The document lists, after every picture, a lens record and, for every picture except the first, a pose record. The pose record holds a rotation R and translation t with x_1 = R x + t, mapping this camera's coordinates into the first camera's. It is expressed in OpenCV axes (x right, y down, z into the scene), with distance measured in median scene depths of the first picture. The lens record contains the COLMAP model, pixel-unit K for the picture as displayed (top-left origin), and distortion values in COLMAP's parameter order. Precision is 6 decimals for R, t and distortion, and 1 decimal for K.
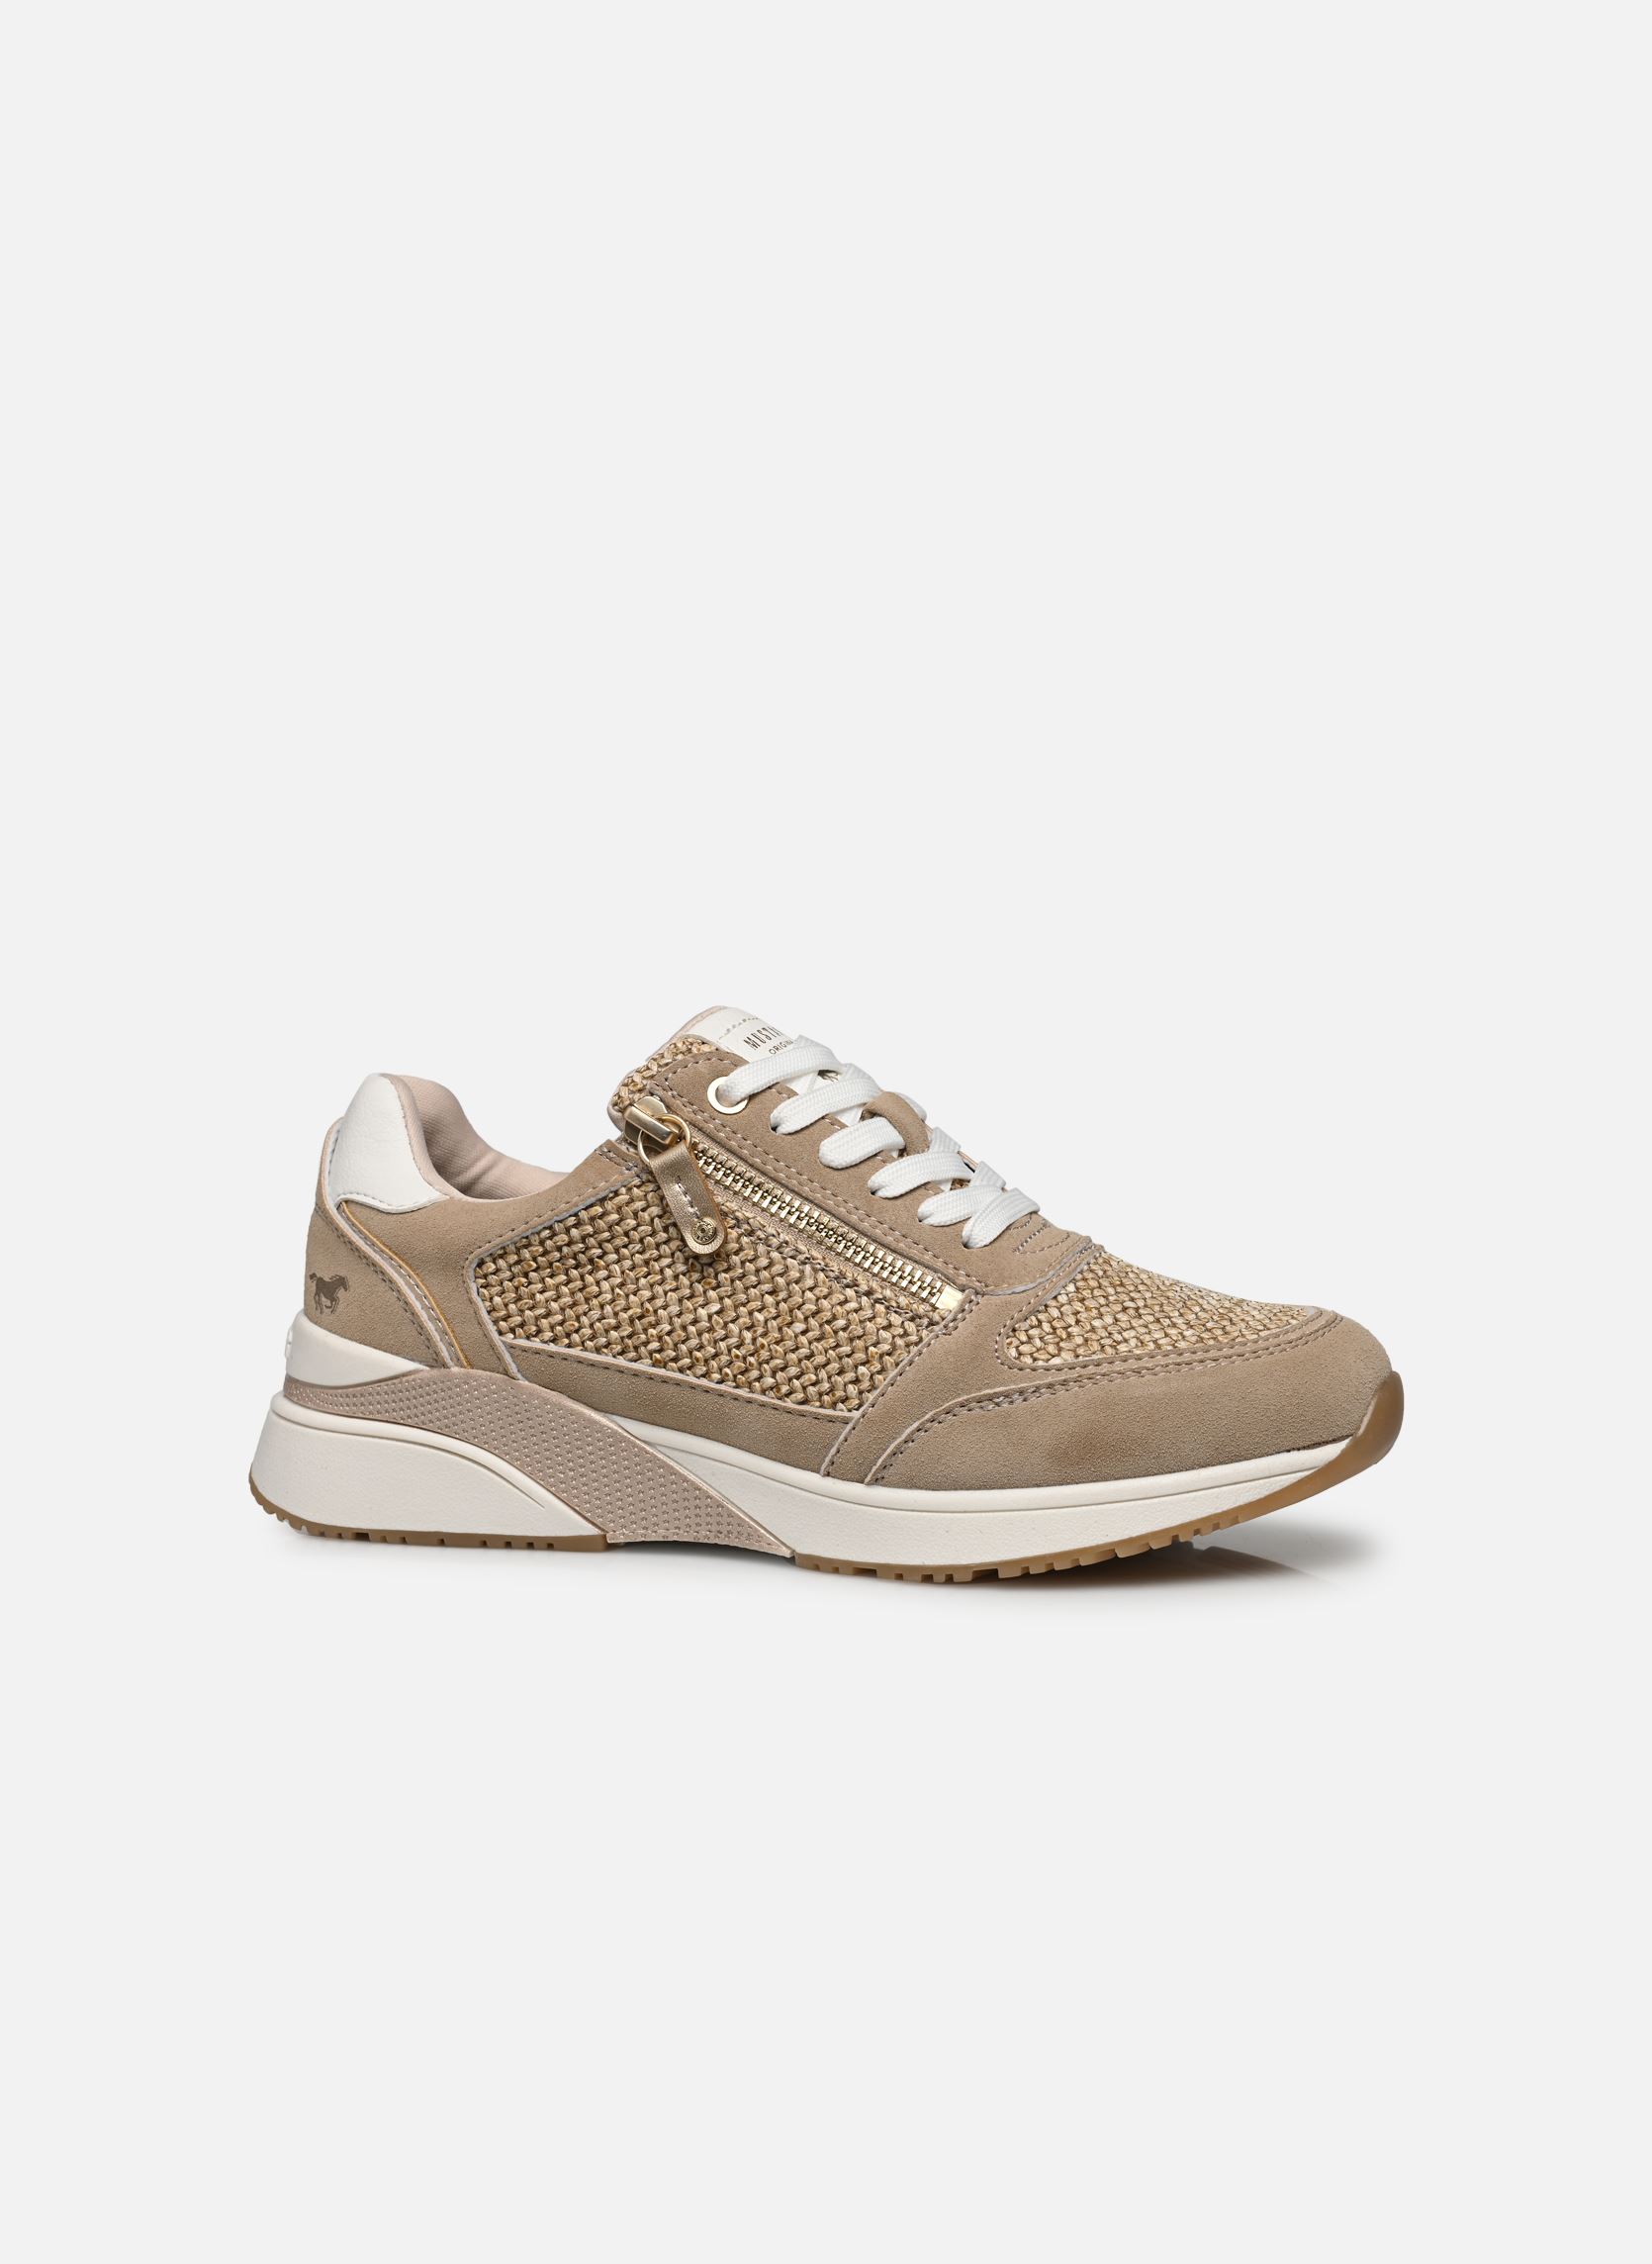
lens RADIAL K [[7249.7, 0, 826.1], [0, 7249.7, 1132.1], [0, 0, 1]] dist [-0.166629, 0.000000]
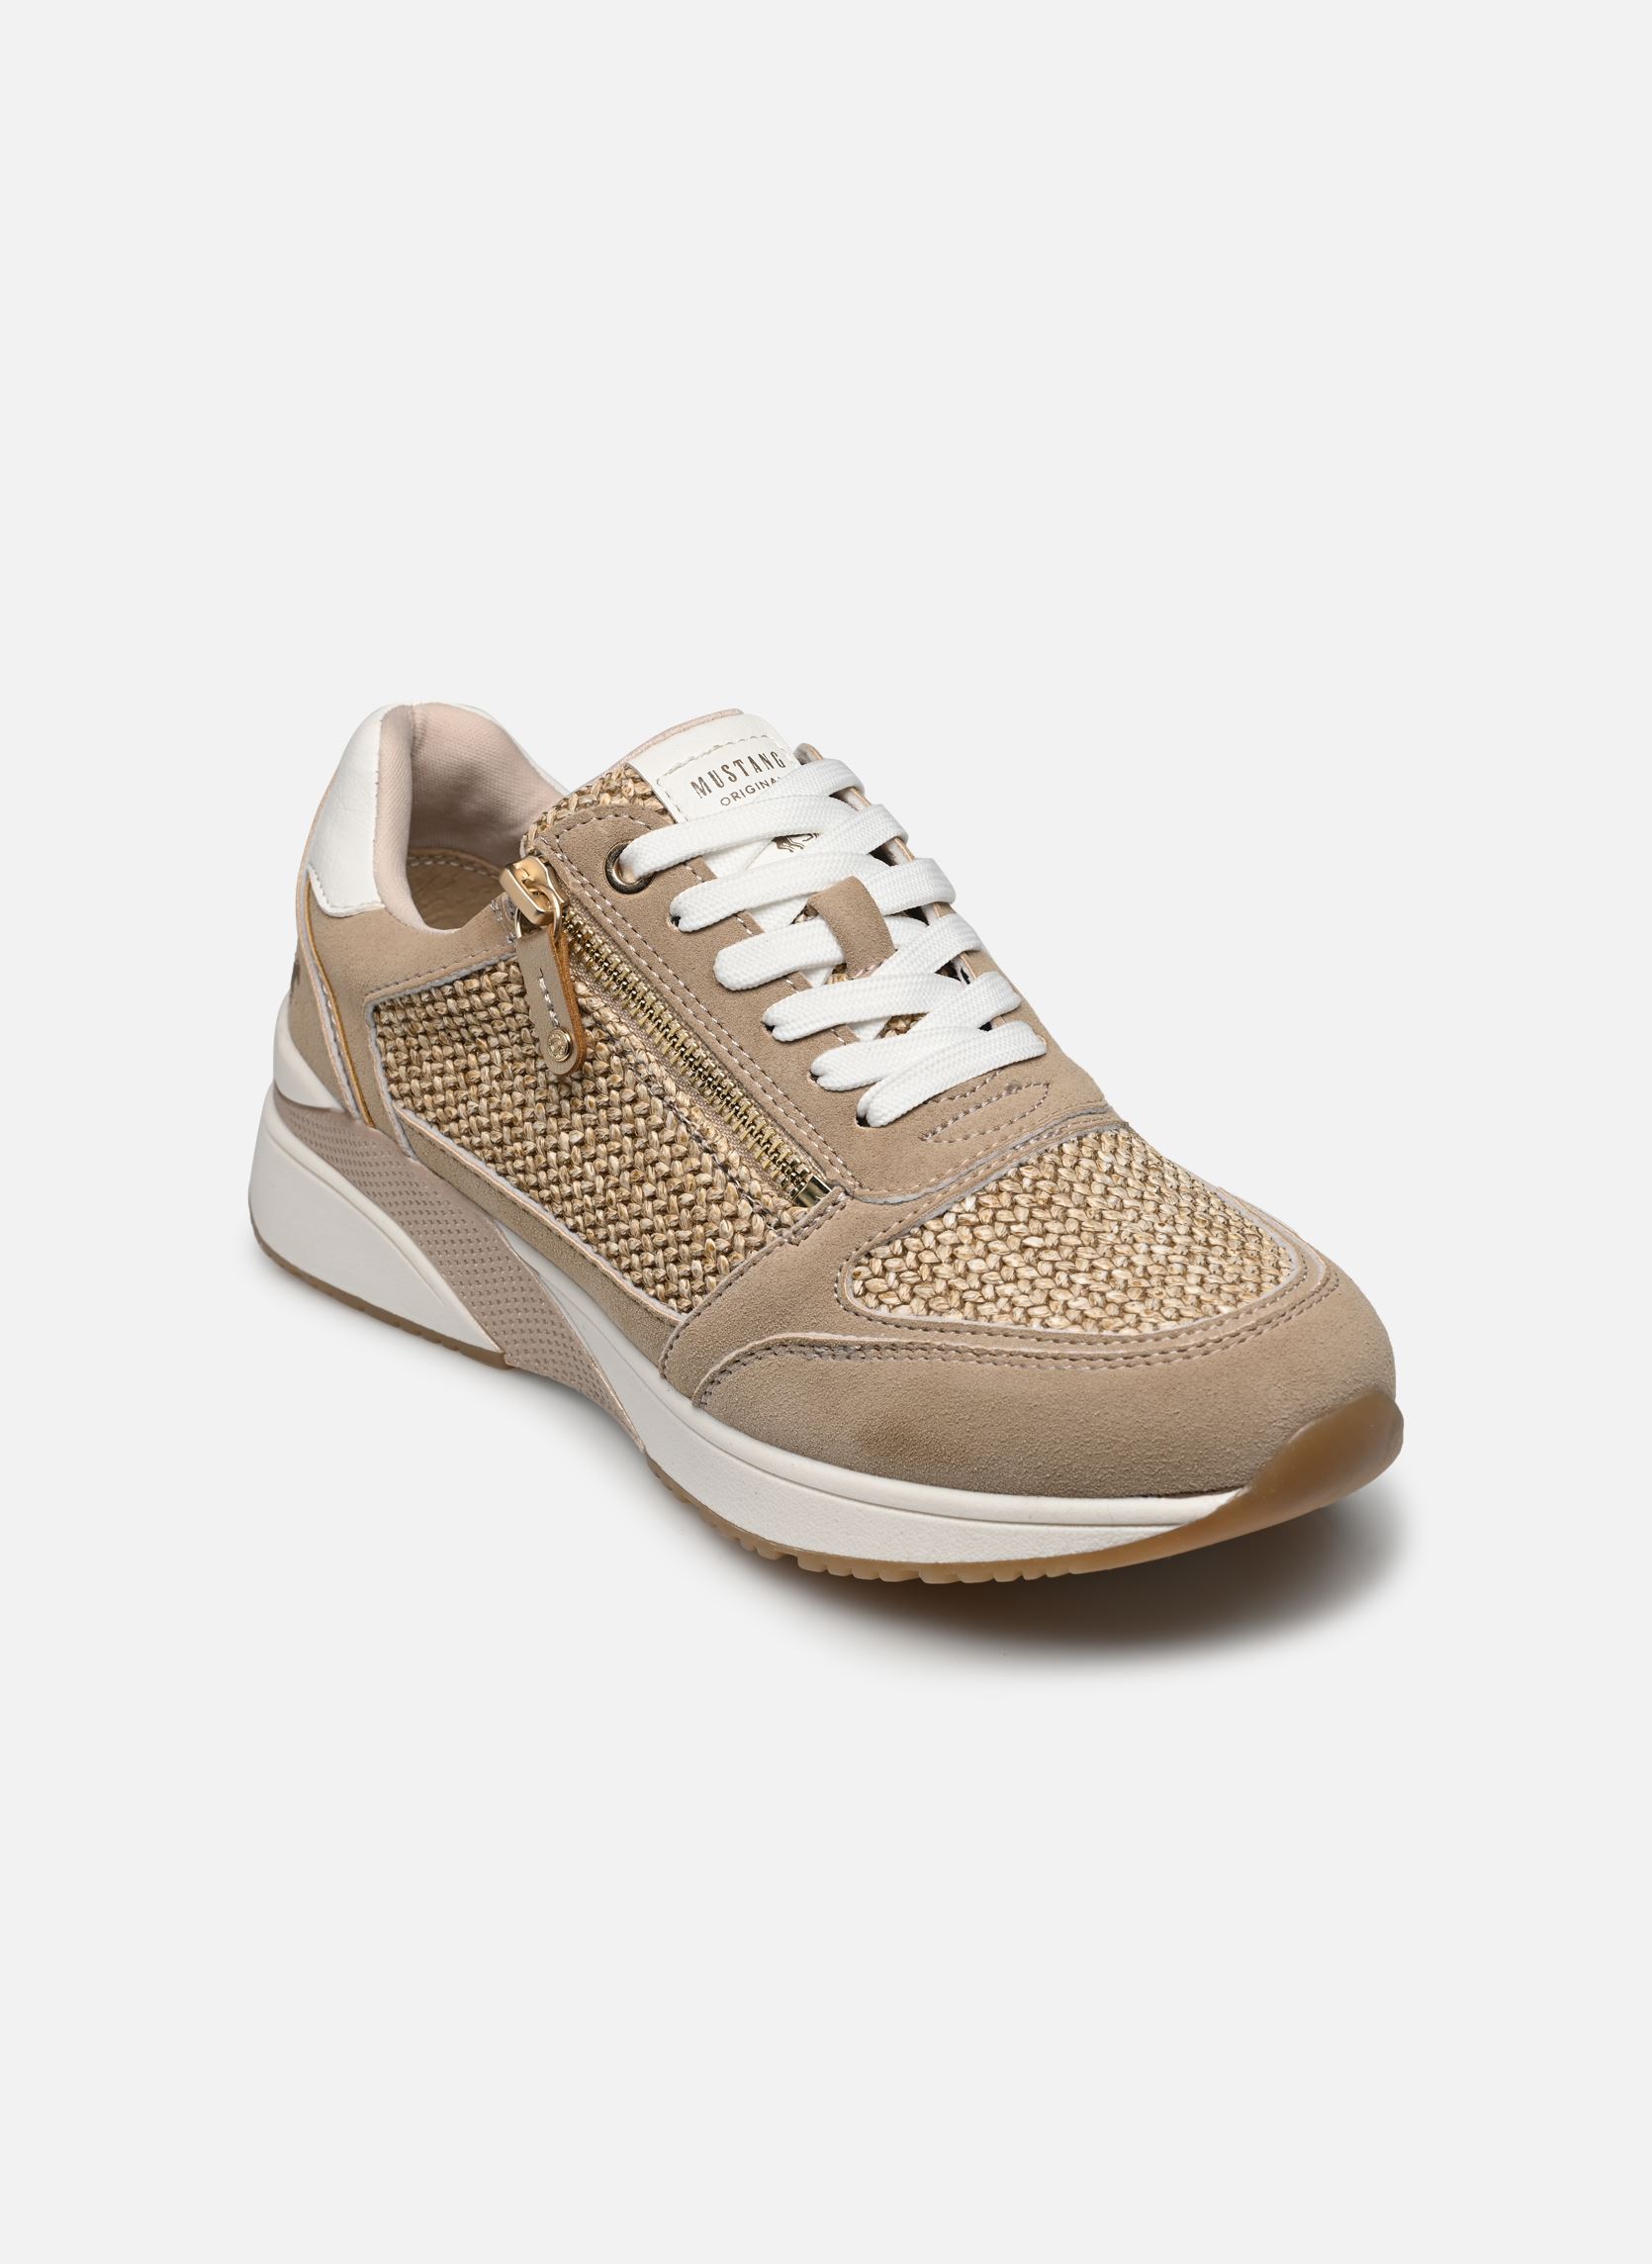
lens RADIAL K [[7249.7, 0, 826.4], [0, 7249.7, 1132.3], [0, 0, 1]] dist [-0.166629, 0.000000]
pose [[0.785785, 0.227517, -0.575133, 0.459575], [0.009918, 0.925129, 0.379523, -0.275399], [0.618420, -0.303928, 0.724696, 0.443350]]
